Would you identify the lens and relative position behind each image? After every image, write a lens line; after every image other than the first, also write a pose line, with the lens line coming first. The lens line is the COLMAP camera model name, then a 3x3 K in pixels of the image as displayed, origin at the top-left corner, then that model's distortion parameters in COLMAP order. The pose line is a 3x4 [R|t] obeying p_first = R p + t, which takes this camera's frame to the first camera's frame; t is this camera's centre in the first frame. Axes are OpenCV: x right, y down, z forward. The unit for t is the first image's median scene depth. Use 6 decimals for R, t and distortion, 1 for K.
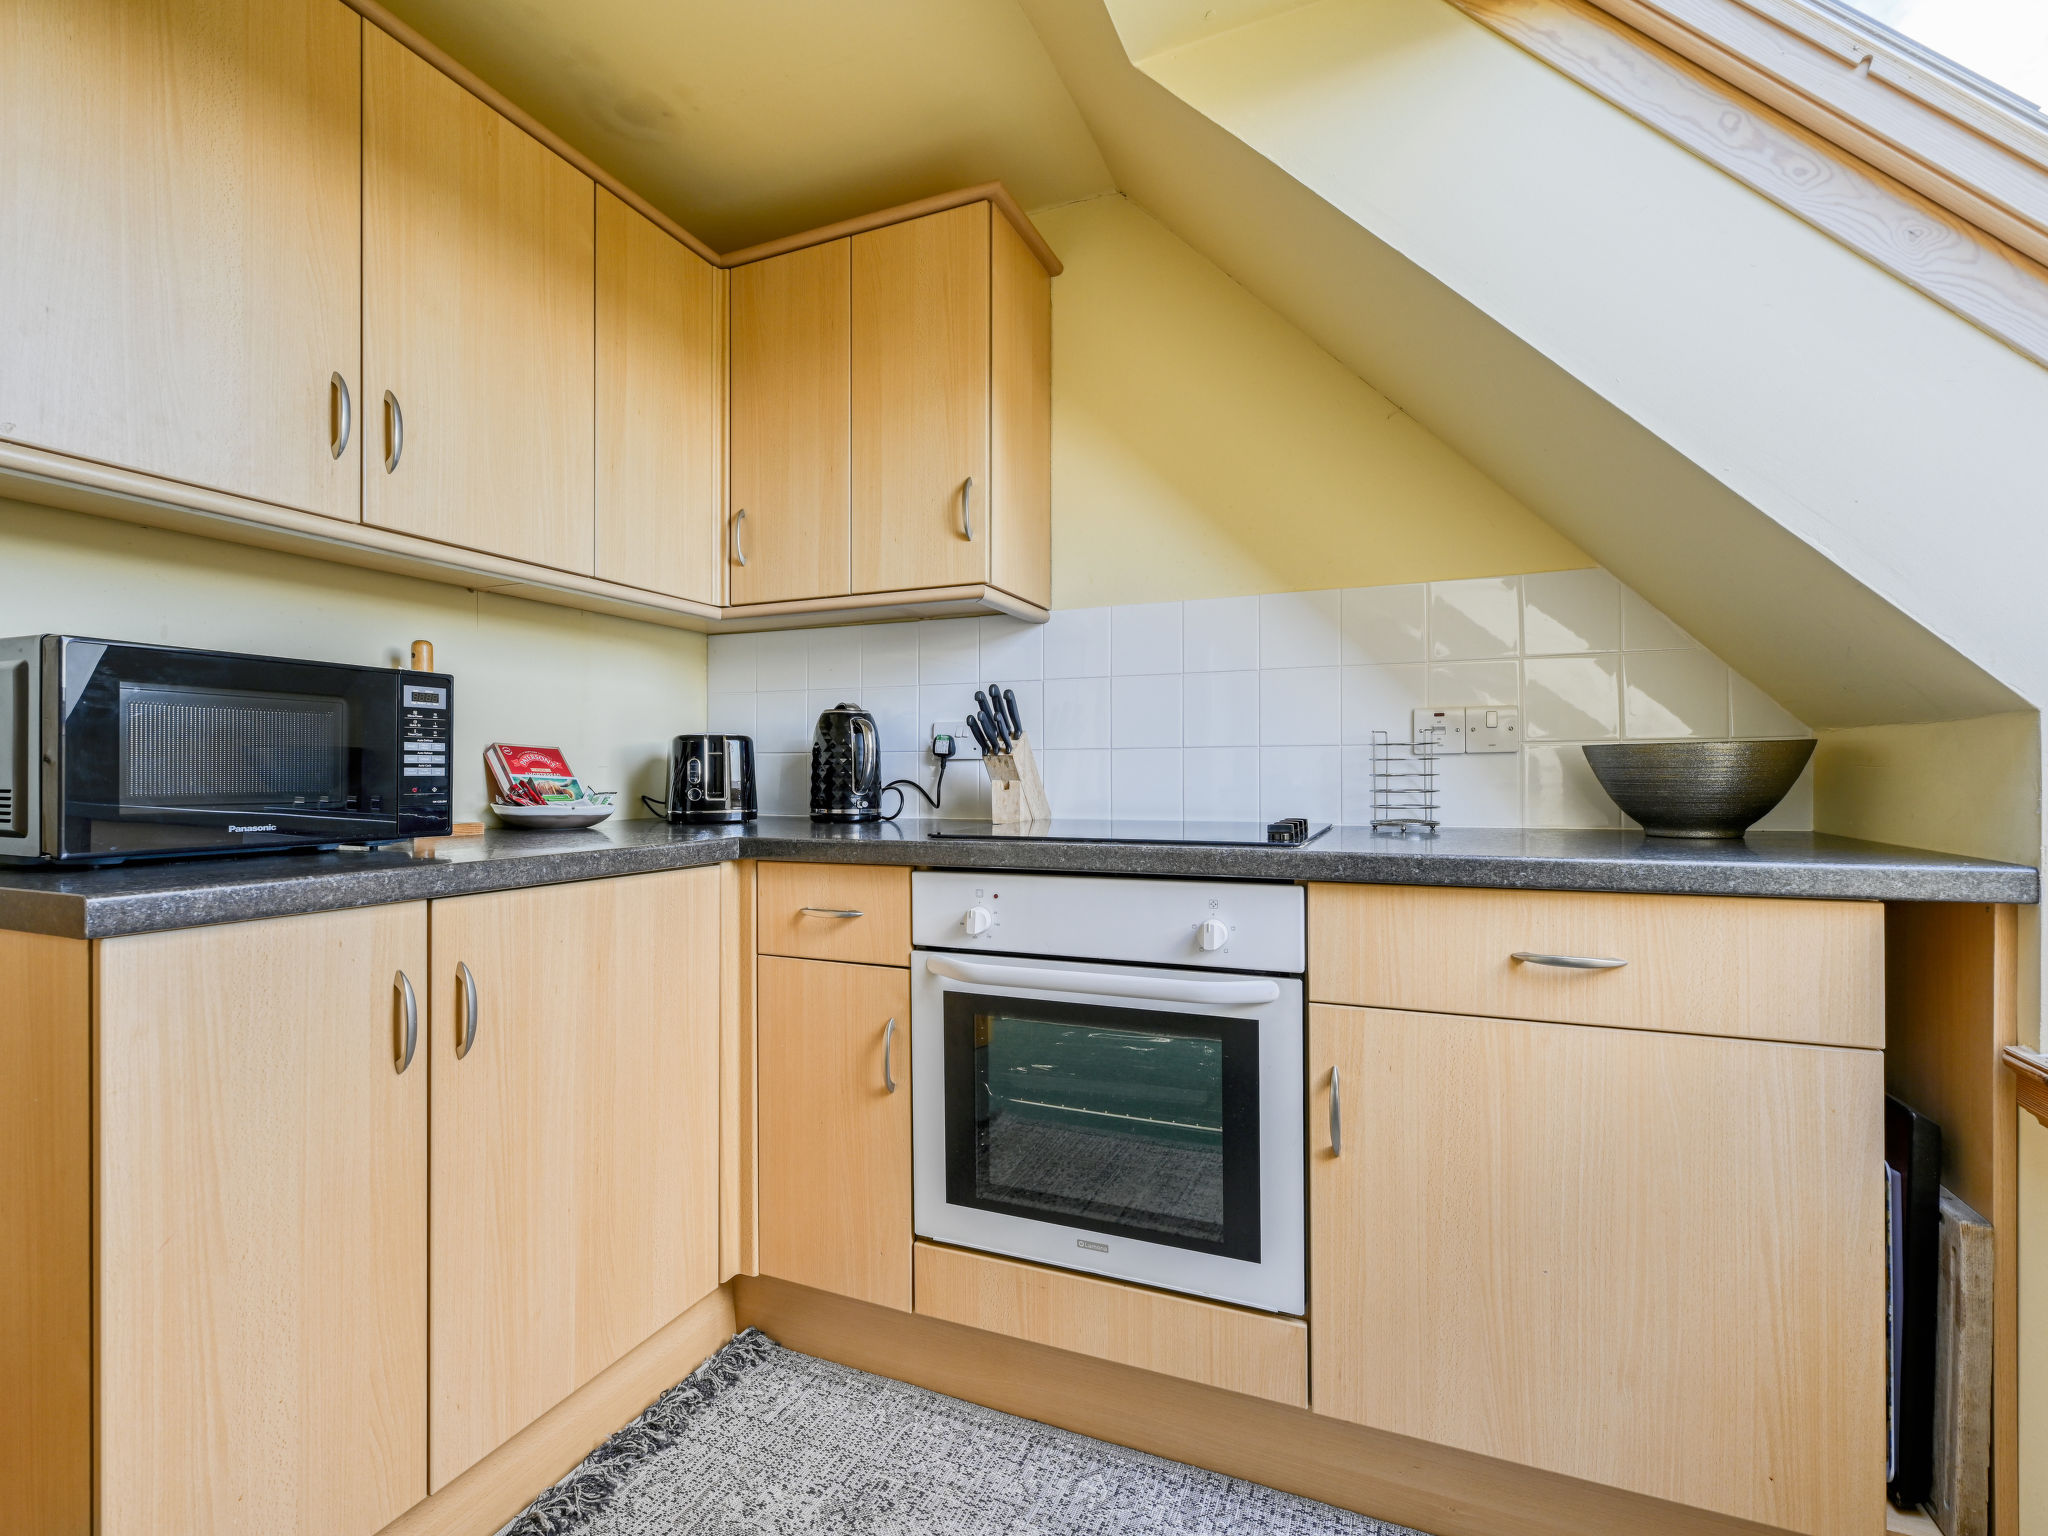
lens RADIAL K [[938.0, 0, 1013.1], [0, 938.0, 773.5], [0, 0, 1]] dist [-0.000548, 0.000432]
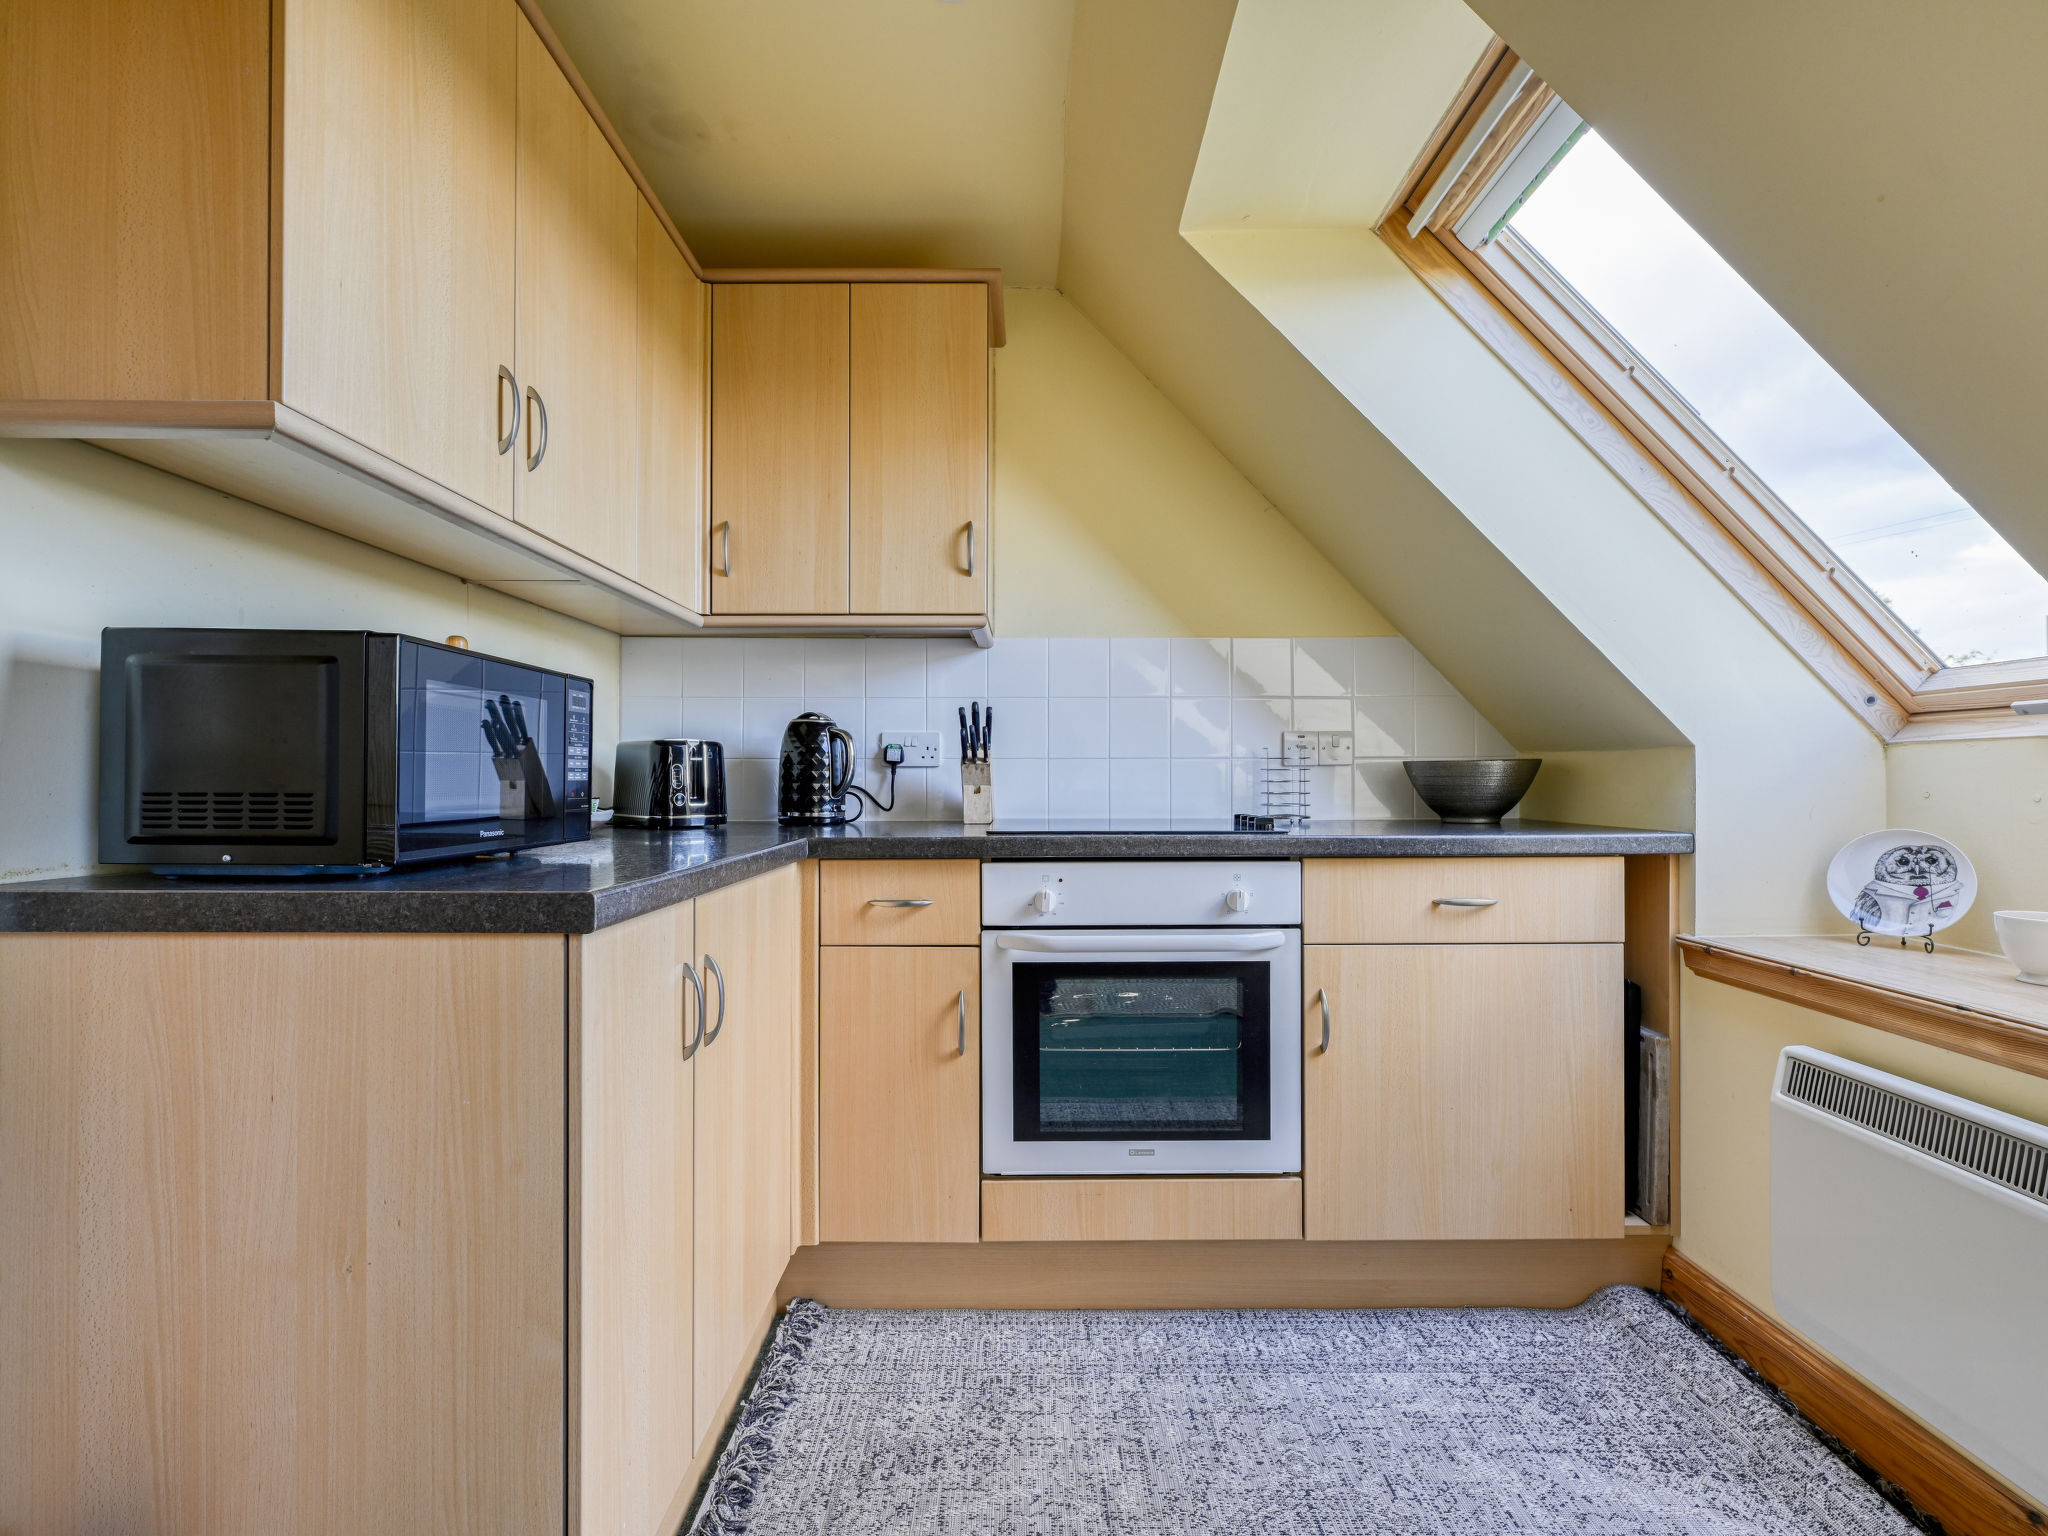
lens RADIAL K [[937.7, 0, 1024.0], [0, 937.7, 776.8], [0, 0, 1]] dist [0.000704, 0.000277]
pose [[0.918019, 0.003480, 0.396522, -0.527088], [-0.002252, 0.999991, -0.003561, 0.001027], [-0.396531, 0.002376, 0.918018, -0.094175]]
